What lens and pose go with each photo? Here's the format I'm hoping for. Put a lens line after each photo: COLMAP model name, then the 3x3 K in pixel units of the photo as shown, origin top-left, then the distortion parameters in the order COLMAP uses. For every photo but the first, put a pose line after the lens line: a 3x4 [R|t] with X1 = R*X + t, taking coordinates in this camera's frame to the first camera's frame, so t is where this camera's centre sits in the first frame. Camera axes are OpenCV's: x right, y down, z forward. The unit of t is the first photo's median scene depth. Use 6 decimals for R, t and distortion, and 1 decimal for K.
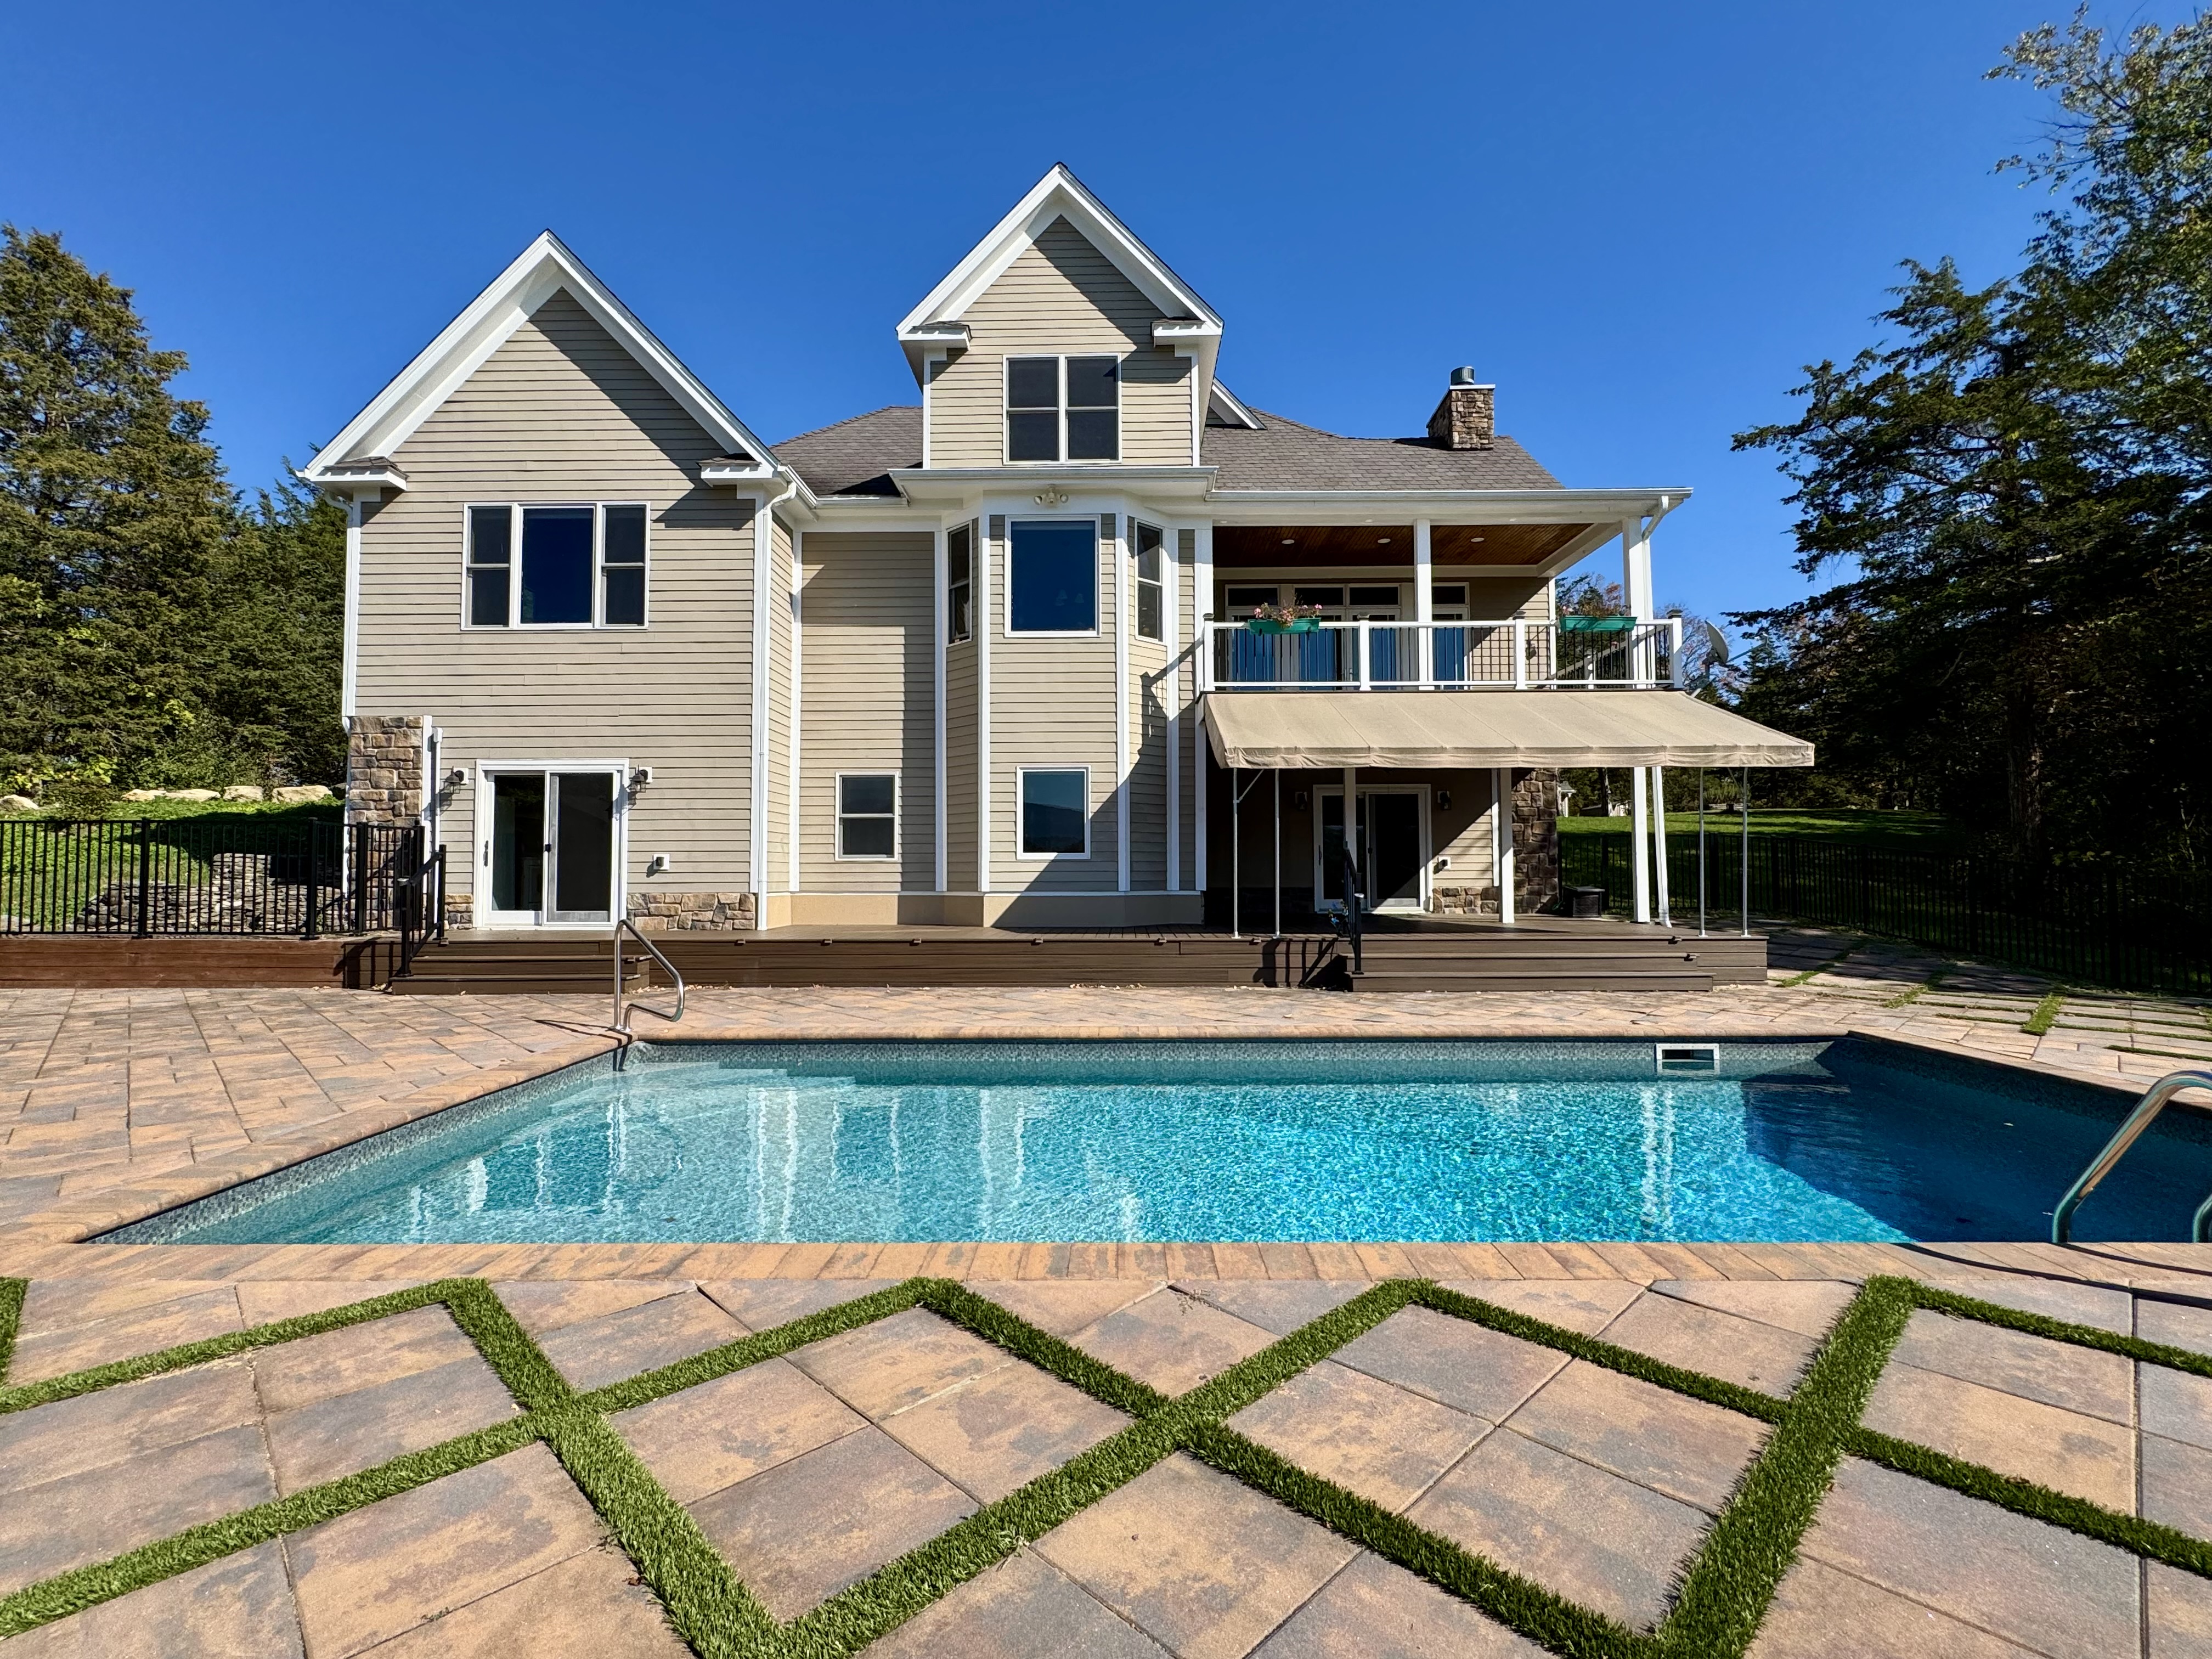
lens RADIAL K [[996.1, 0, 1106.0], [0, 996.1, 829.5], [0, 0, 1]] dist [-0.000973, -0.000464]
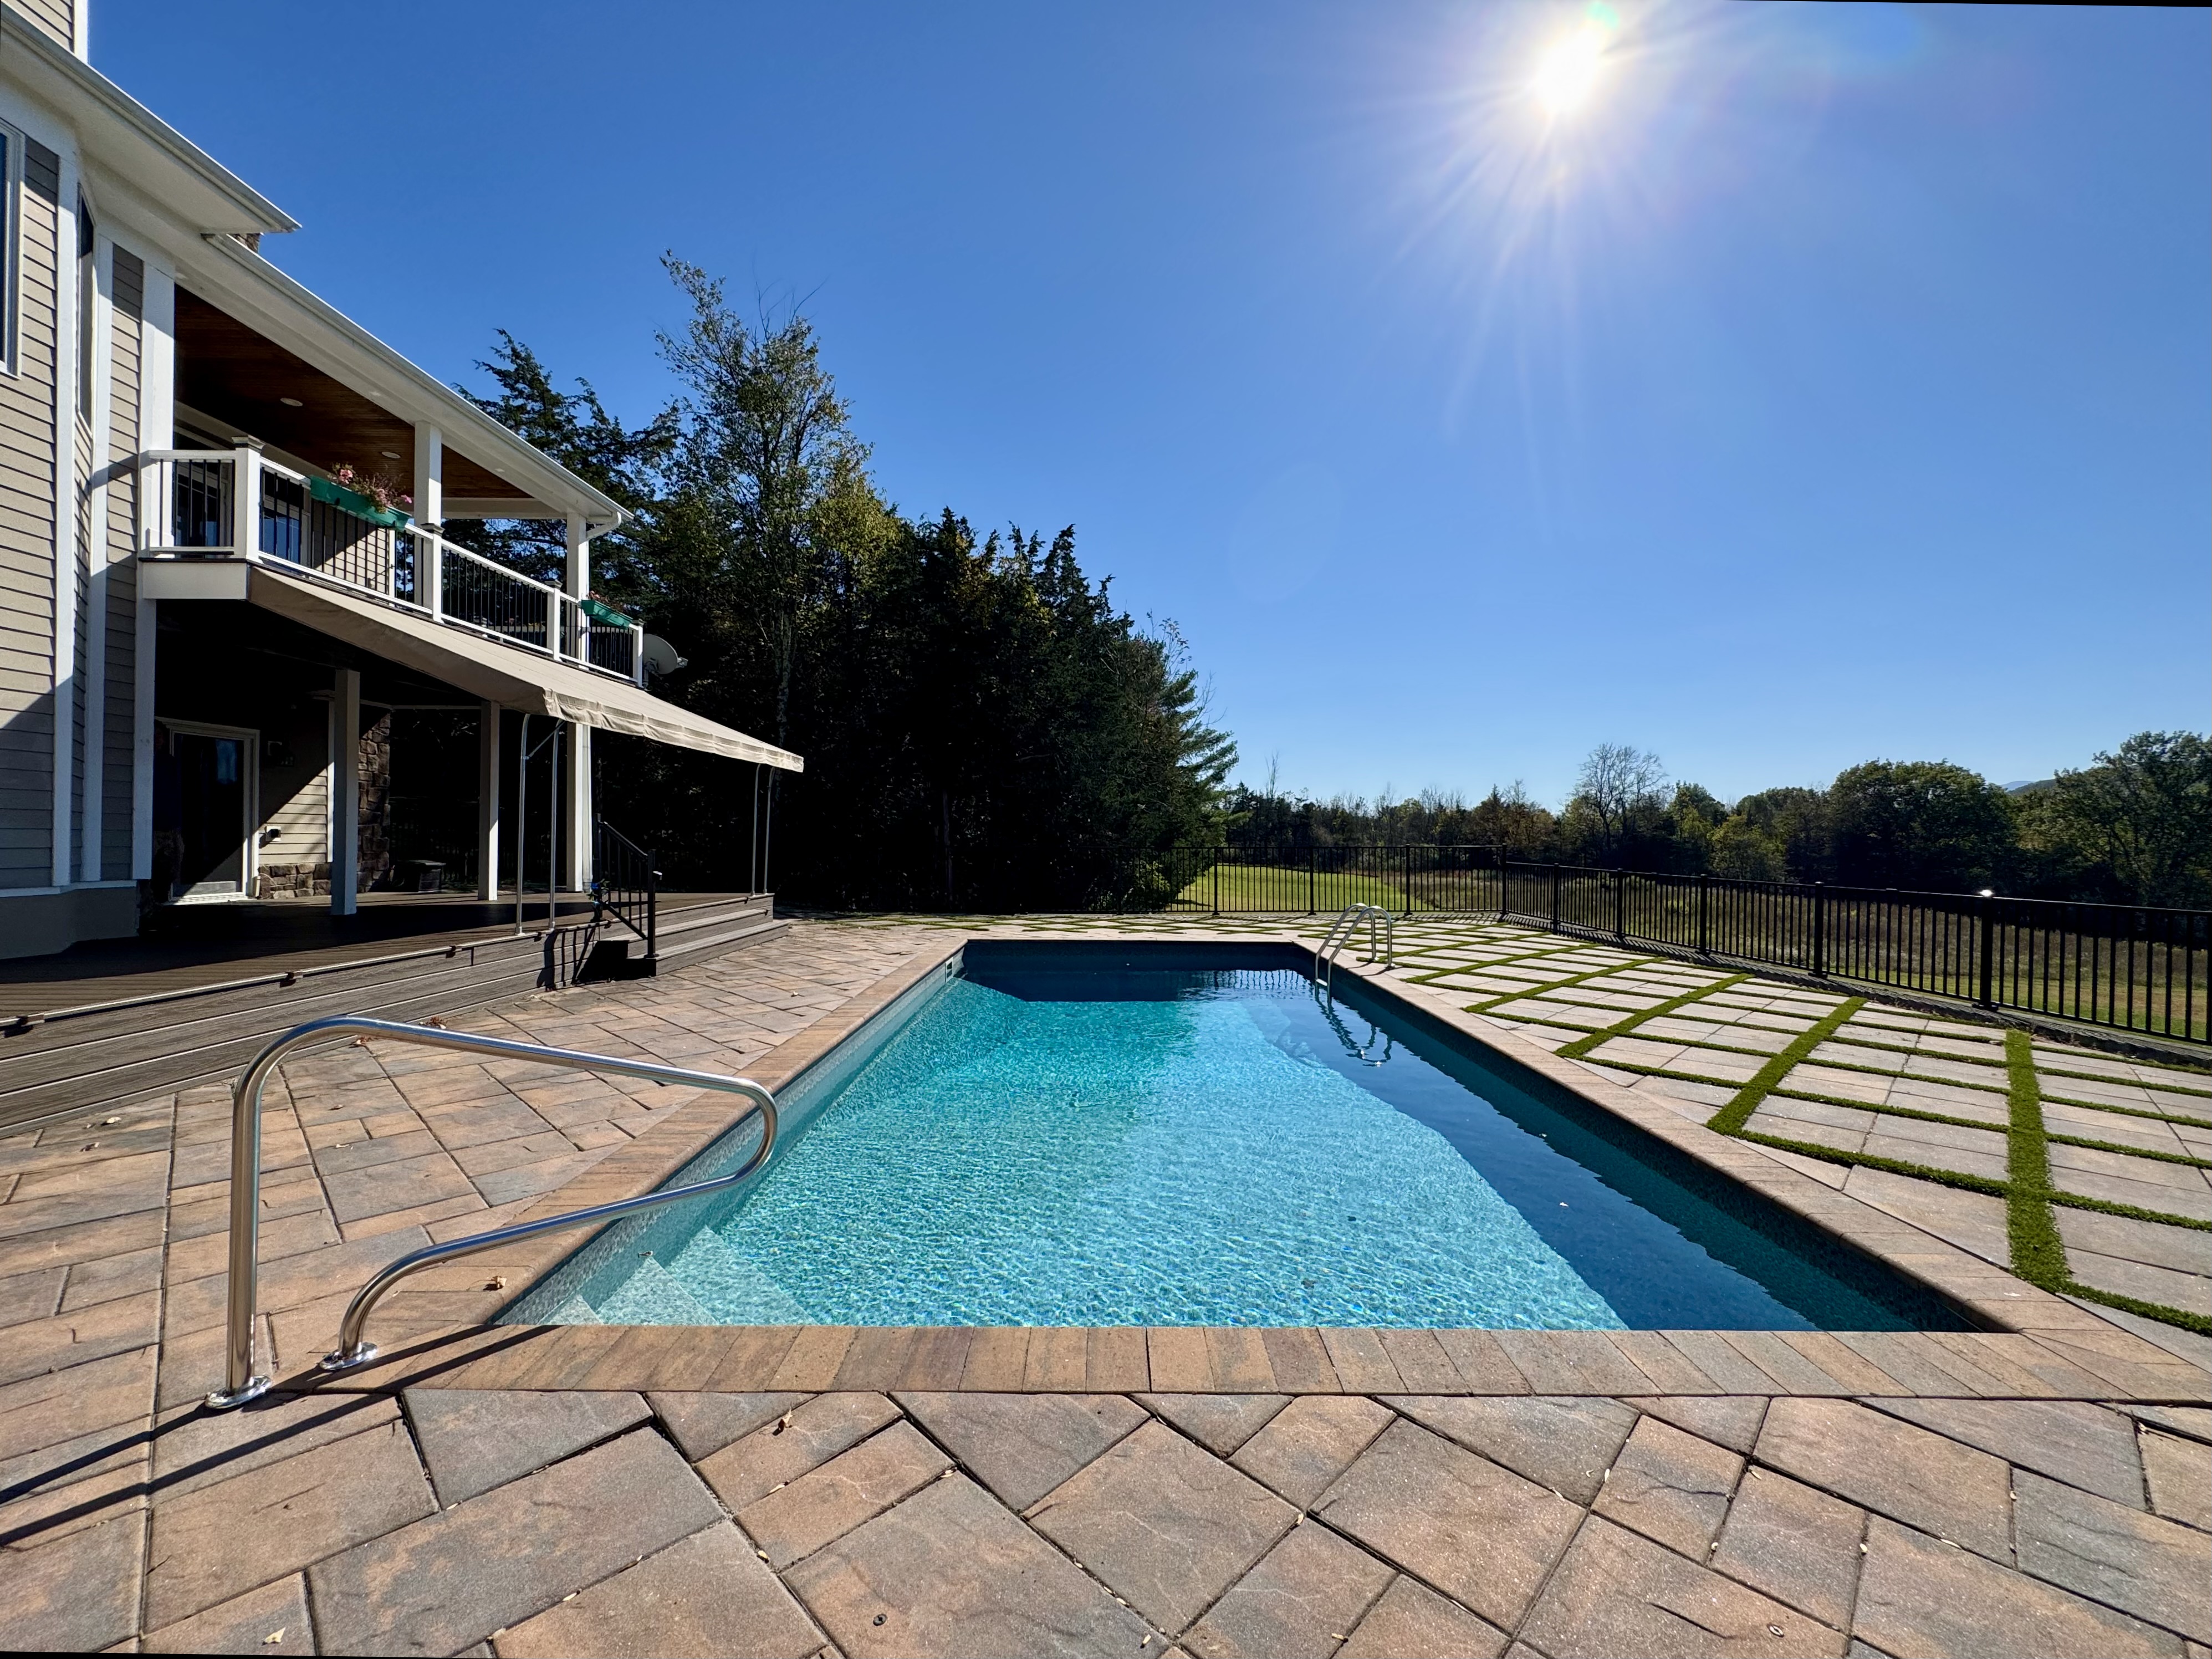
lens RADIAL K [[884.7, 0, 1108.0], [0, 884.7, 836.7], [0, 0, 1]] dist [-0.000811, 0.000380]
pose [[-0.013863, 0.005269, 0.999890, -0.433267], [-0.044803, 0.998978, -0.005886, 0.013010], [-0.998900, -0.044880, -0.013612, 0.429198]]
